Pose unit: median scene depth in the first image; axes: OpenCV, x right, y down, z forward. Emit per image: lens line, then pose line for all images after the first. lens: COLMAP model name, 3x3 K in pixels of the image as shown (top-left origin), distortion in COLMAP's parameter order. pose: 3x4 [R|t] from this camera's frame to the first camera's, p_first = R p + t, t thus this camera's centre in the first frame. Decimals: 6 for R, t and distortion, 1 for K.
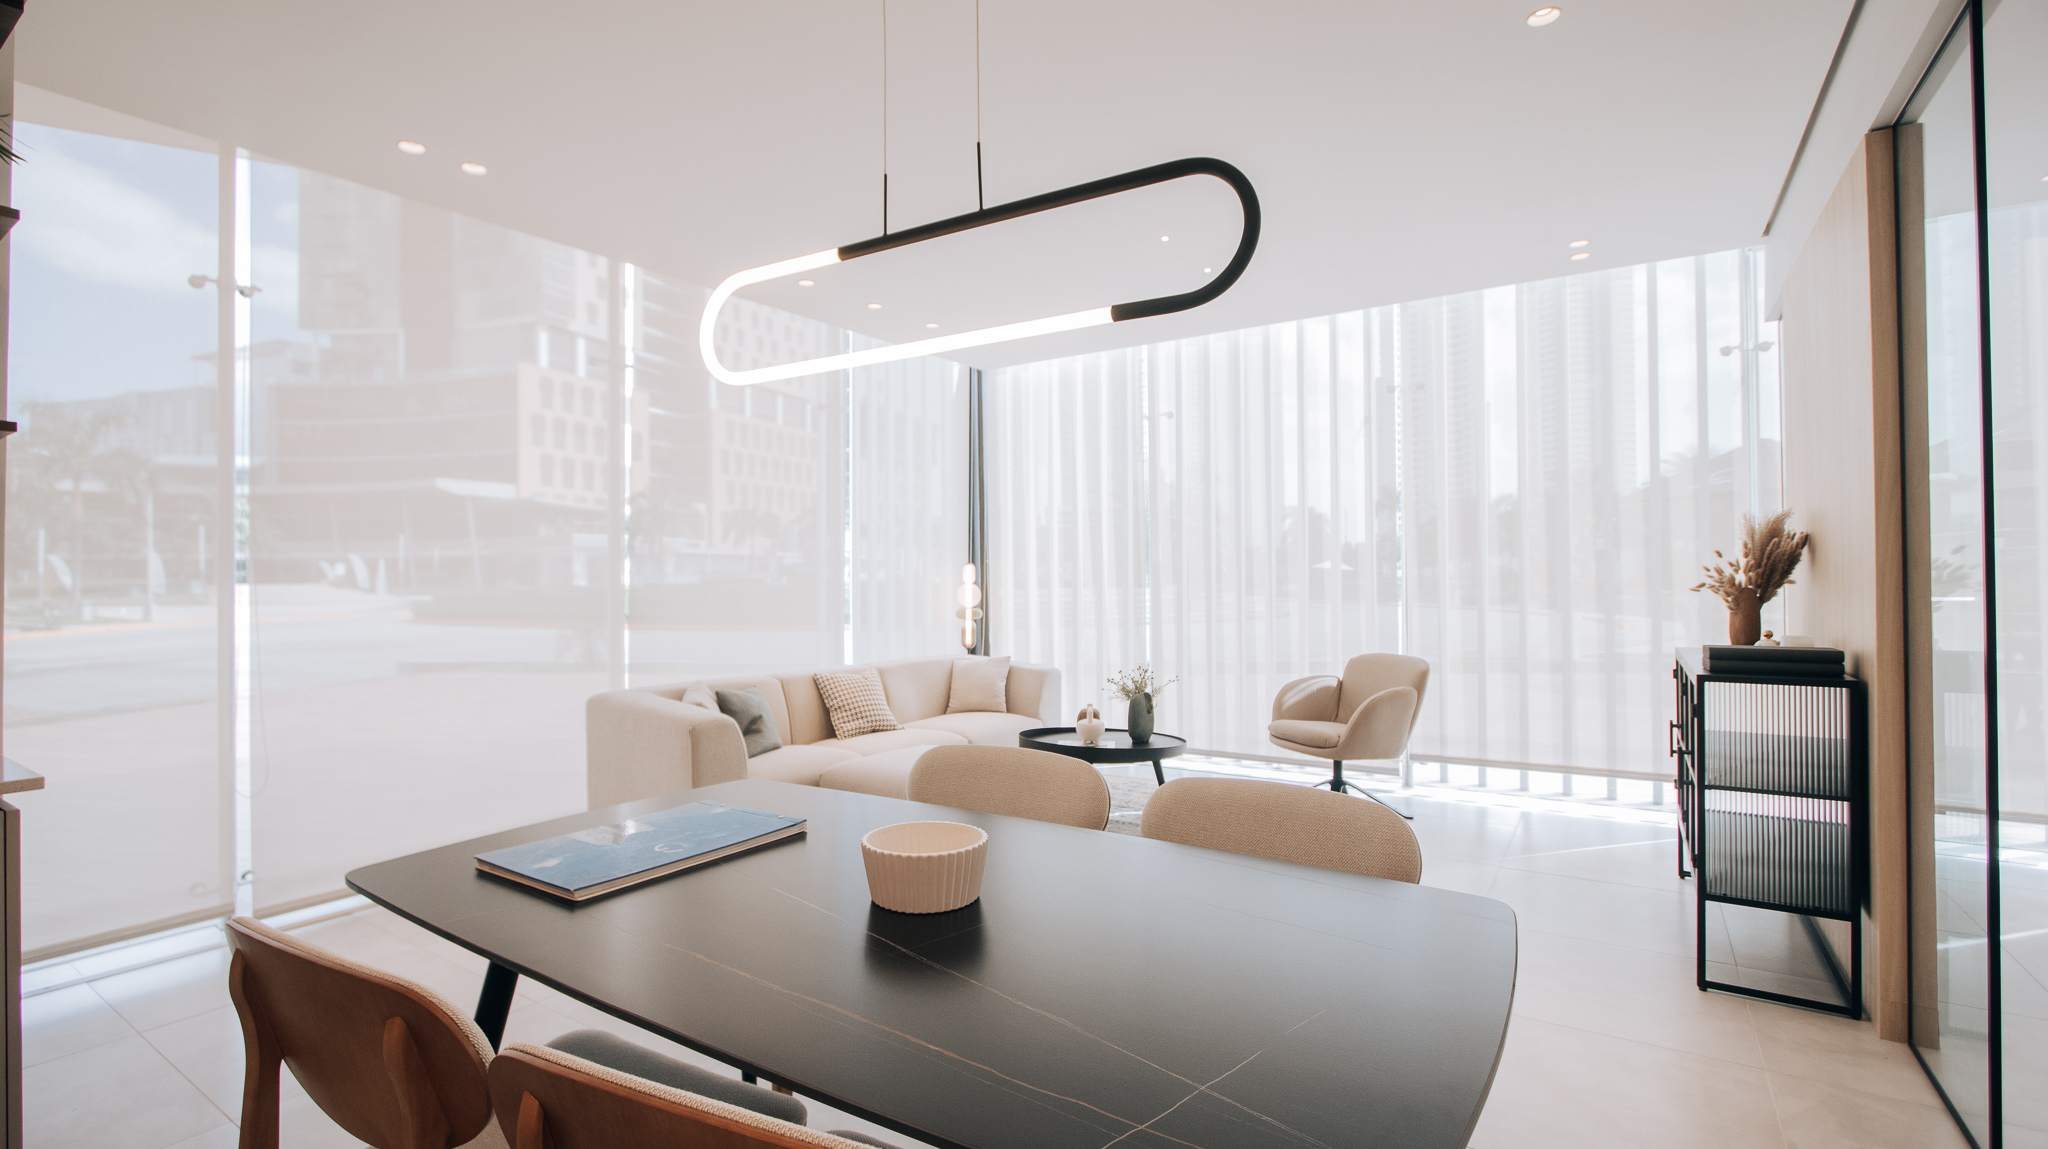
lens RADIAL K [[935.0, 0, 997.0], [0, 935.0, 574.4], [0, 0, 1]] dist [-0.003088, -0.000205]
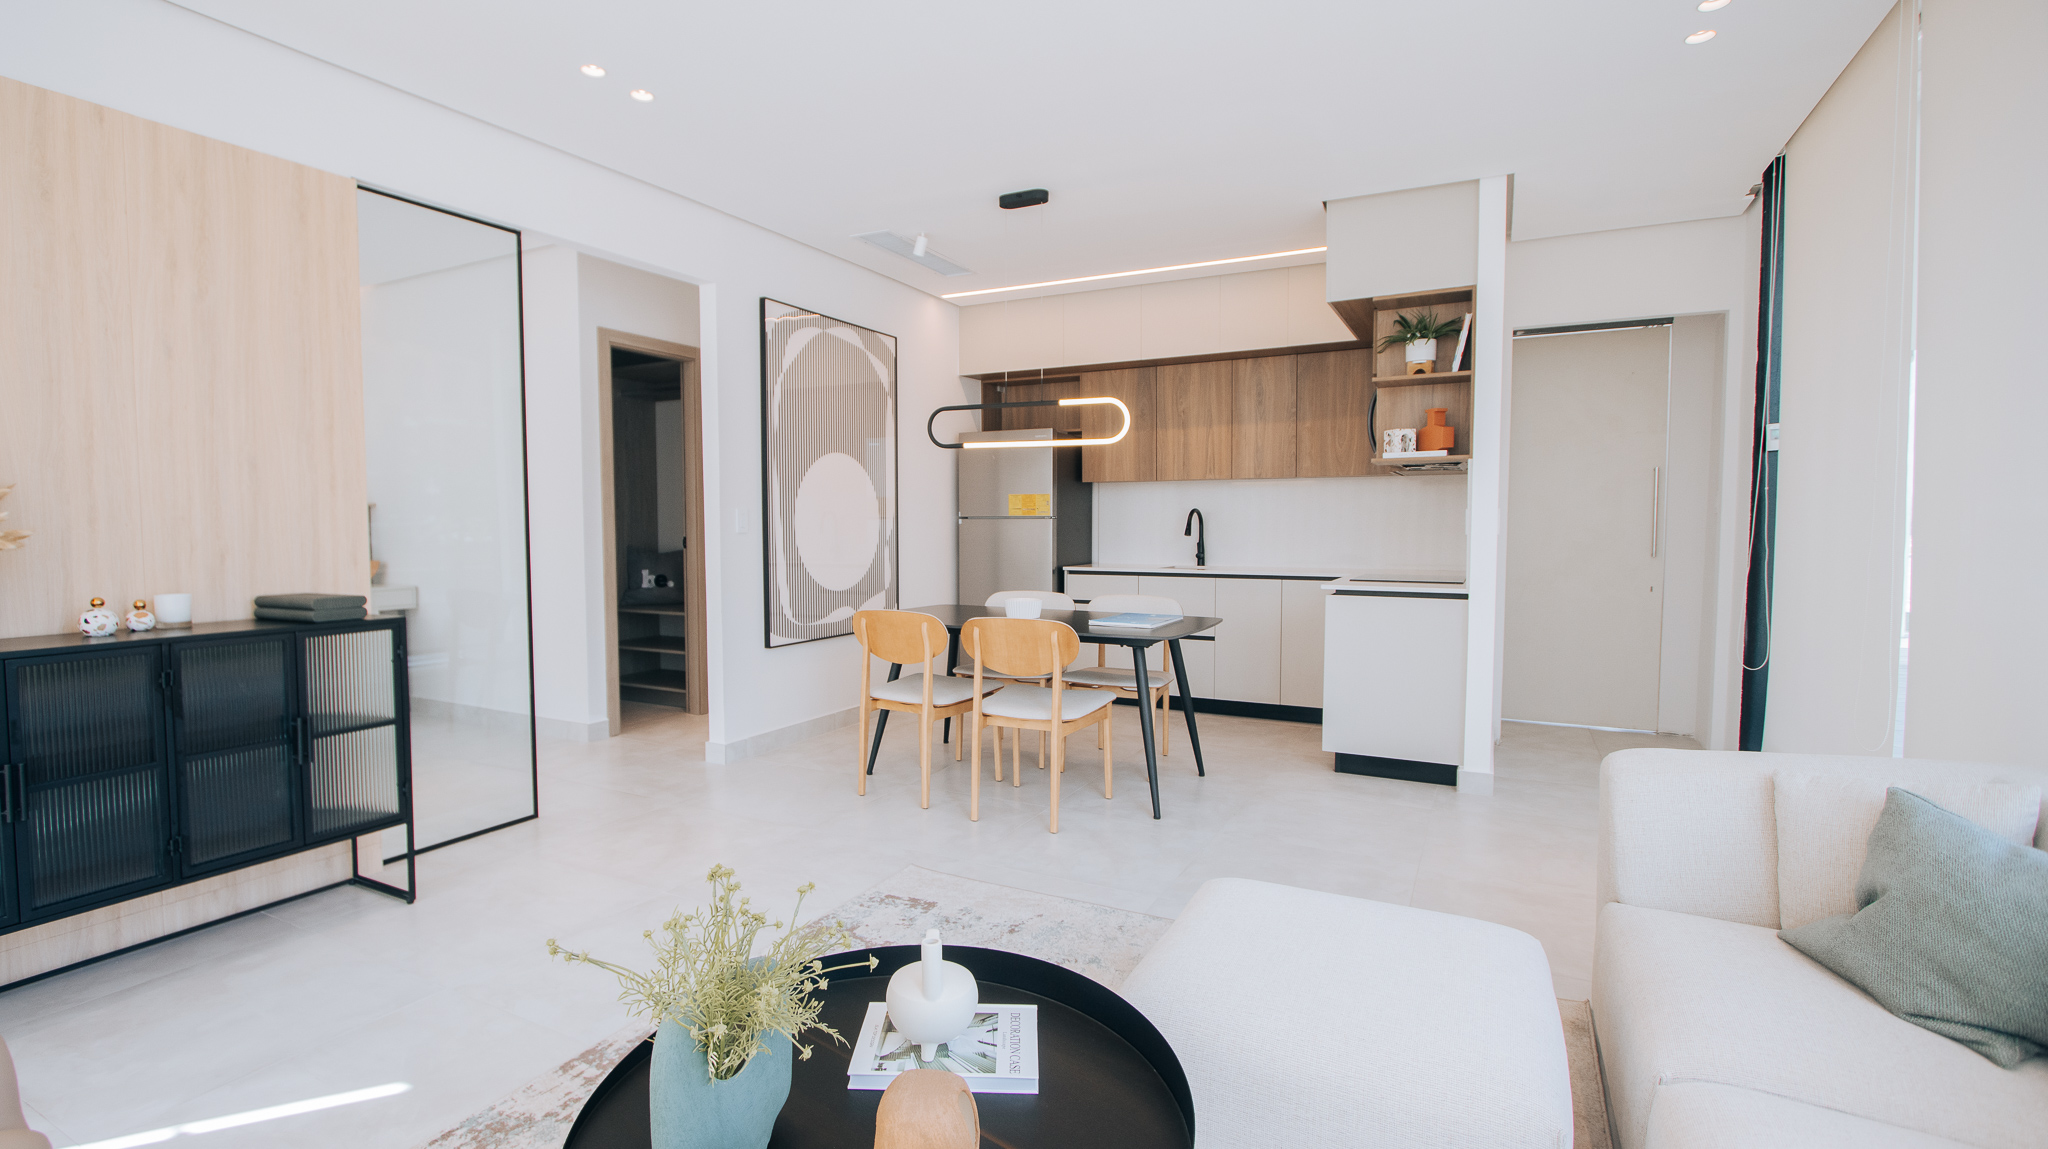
lens RADIAL K [[951.6, 0, 986.6], [0, 951.6, 570.5], [0, 0, 1]] dist [-0.000444, 0.000093]
pose [[-0.995536, 0.017706, -0.092710, 0.111948], [0.013372, 0.998798, 0.047161, 0.005664], [0.093434, 0.045710, -0.994576, 1.331223]]
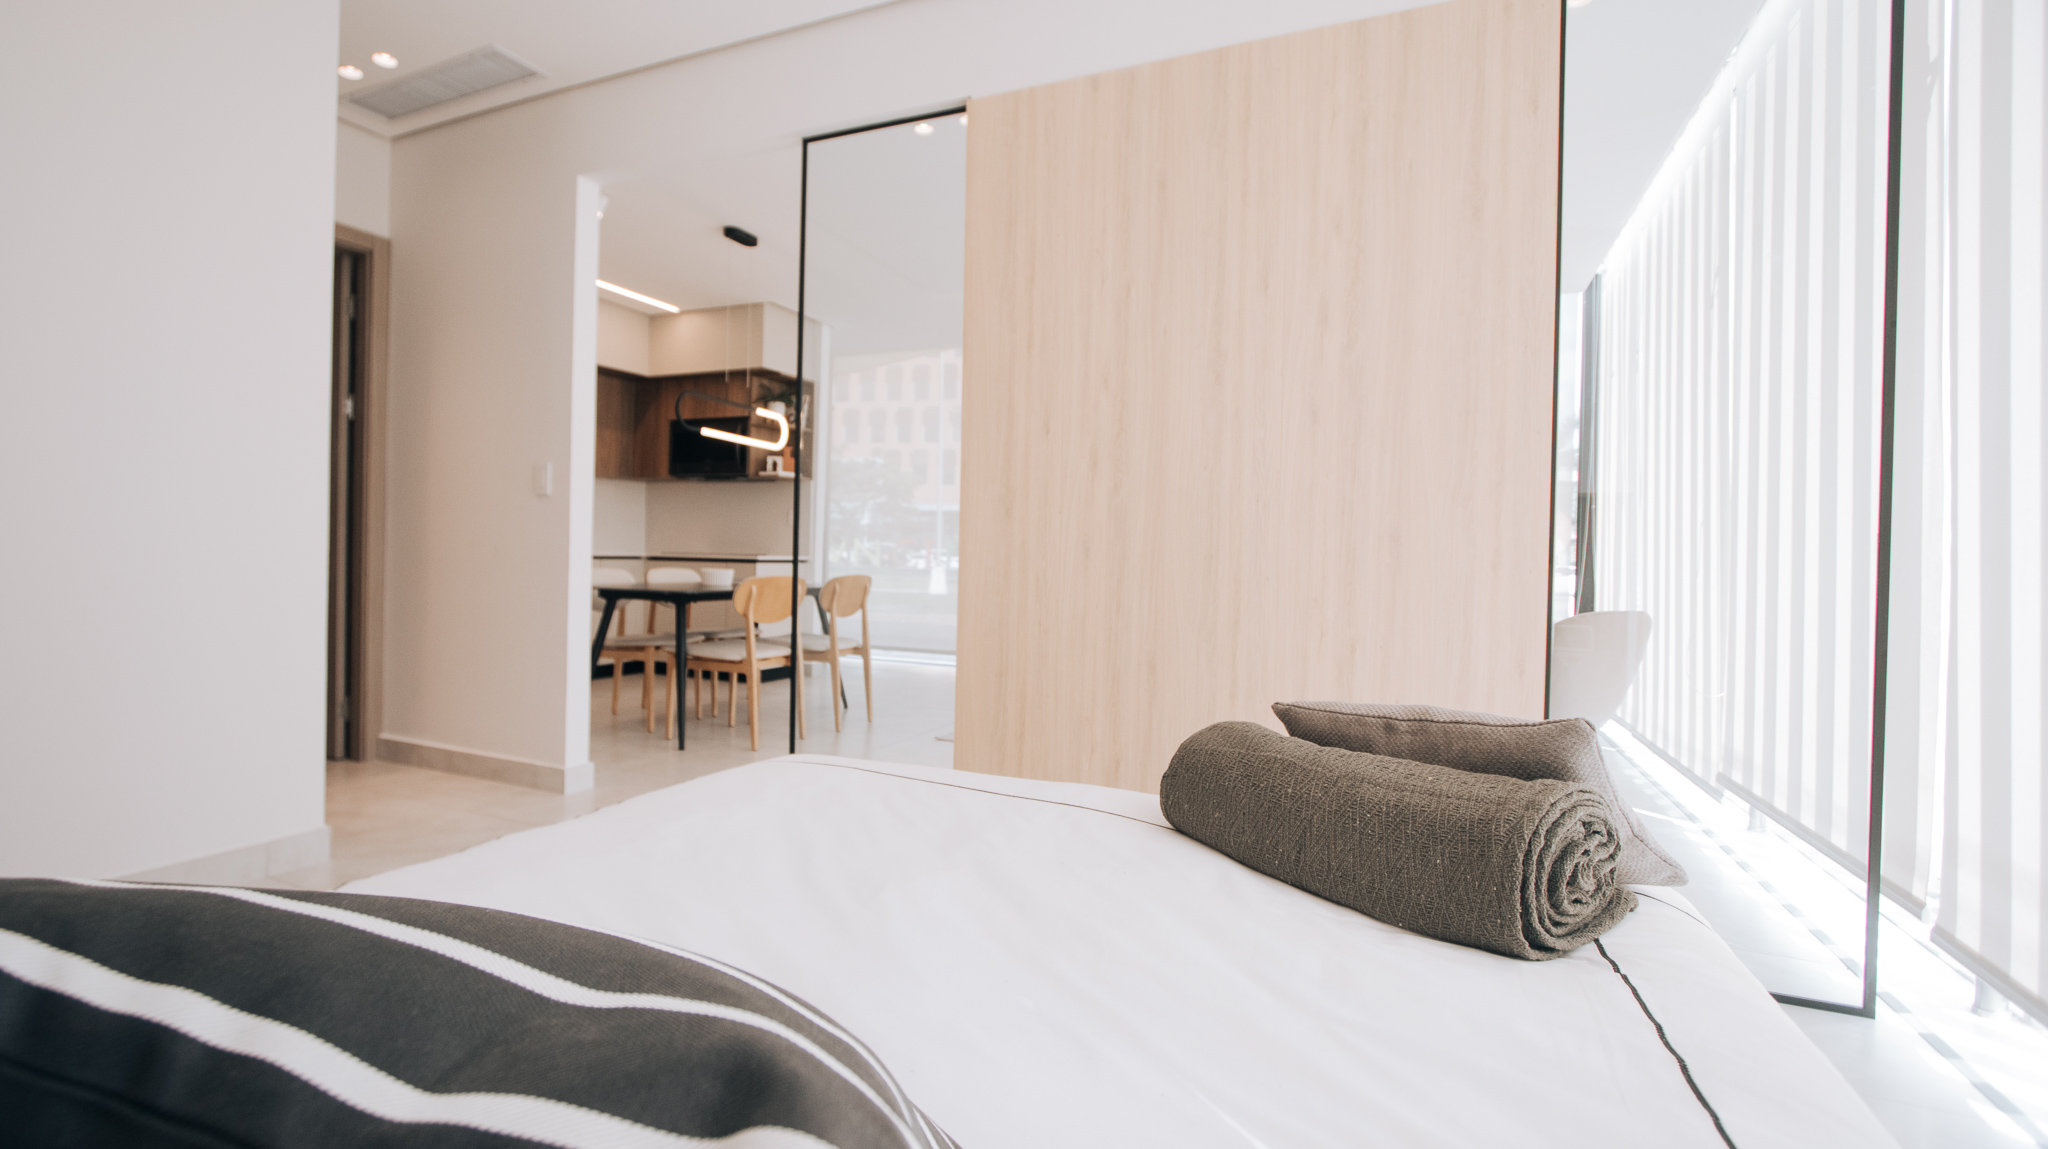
lens RADIAL K [[943.9, 0, 963.5], [0, 943.9, 555.2], [0, 0, 1]] dist [-0.003364, 0.000160]
pose [[0.142368, 0.015366, -0.989695, 1.210954], [-0.013755, 0.999814, 0.013545, 0.049968], [0.989718, 0.011685, 0.142553, 0.440951]]
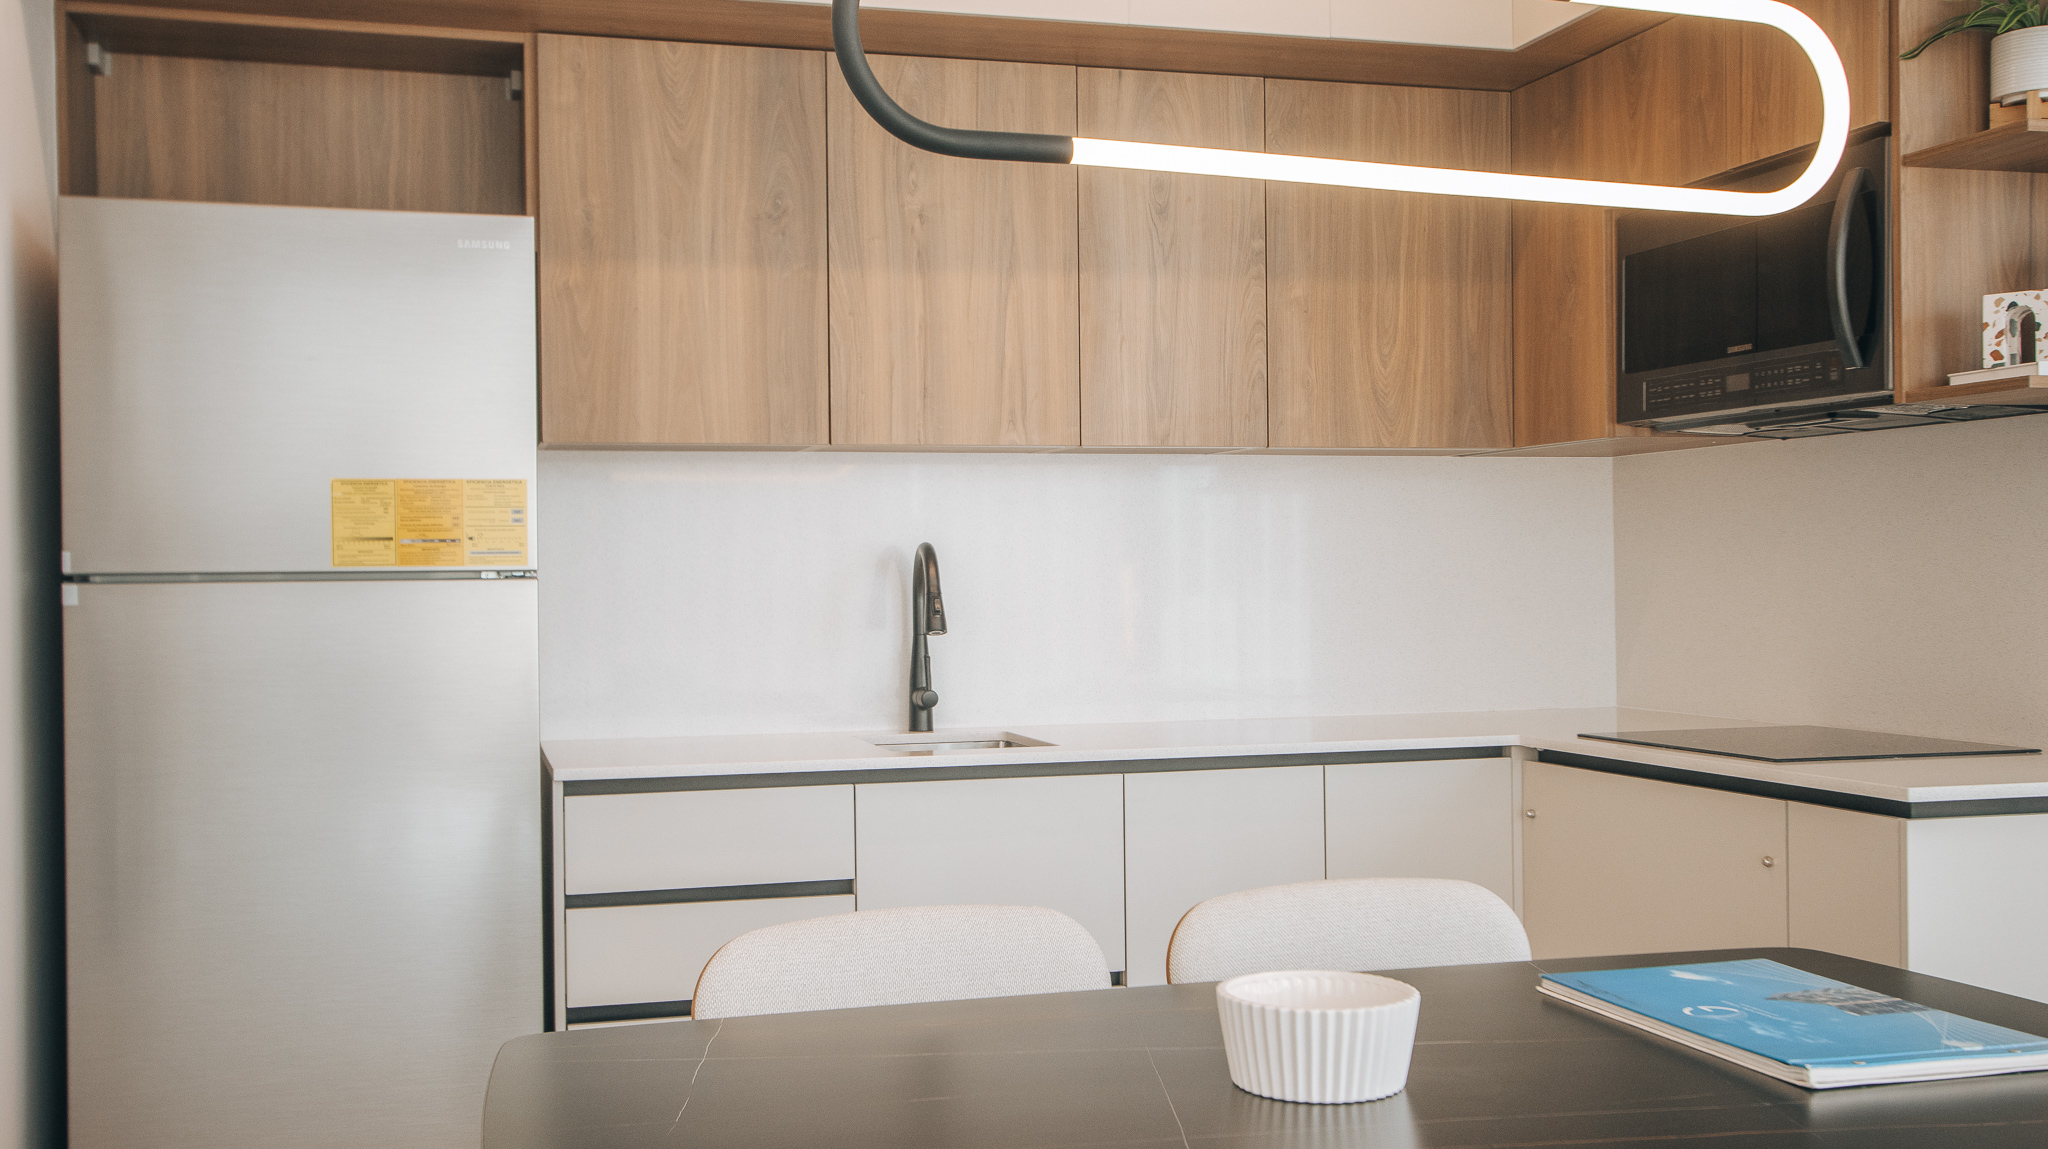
lens RADIAL K [[1980.8, 0, 988.8], [0, 1980.8, 585.5], [0, 0, 1]] dist [0.003614, 0.000243]
pose [[-0.643270, 0.018518, -0.765415, 0.336740], [0.022762, 0.999728, 0.005057, -0.000887], [0.765301, -0.014169, -0.643517, 0.516801]]
